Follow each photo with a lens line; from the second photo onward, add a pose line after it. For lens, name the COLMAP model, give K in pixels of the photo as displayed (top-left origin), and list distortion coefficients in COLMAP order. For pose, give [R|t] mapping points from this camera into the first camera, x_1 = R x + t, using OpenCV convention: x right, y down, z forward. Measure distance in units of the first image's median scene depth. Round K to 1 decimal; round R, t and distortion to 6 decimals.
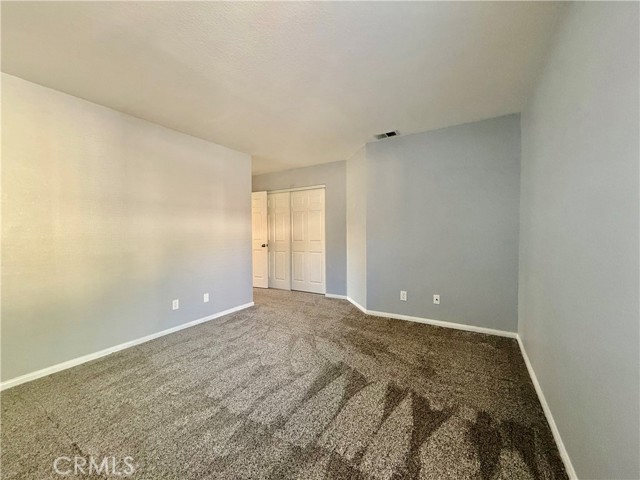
lens RADIAL K [[256.8, 0, 319.5], [0, 256.8, 238.3], [0, 0, 1]] dist [-0.003359, 0.000277]
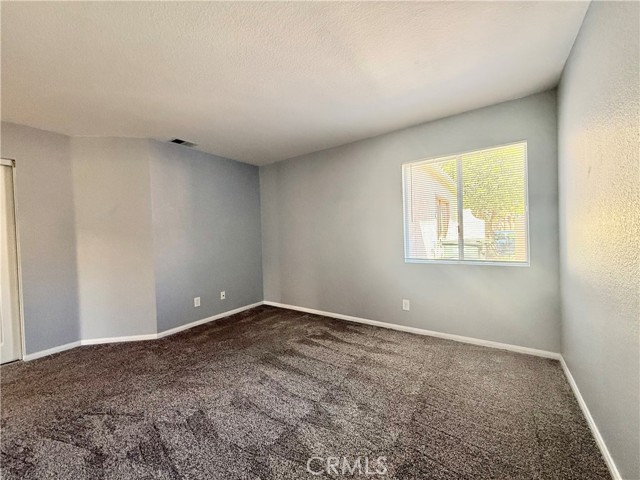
lens RADIAL K [[256.8, 0, 319.4], [0, 256.8, 240.1], [0, 0, 1]] dist [-0.003359, 0.000277]
pose [[0.057387, -0.014926, 0.998240, -0.905913], [0.051822, 0.998585, 0.011952, -0.018424], [-0.997006, 0.051045, 0.058079, 0.573629]]
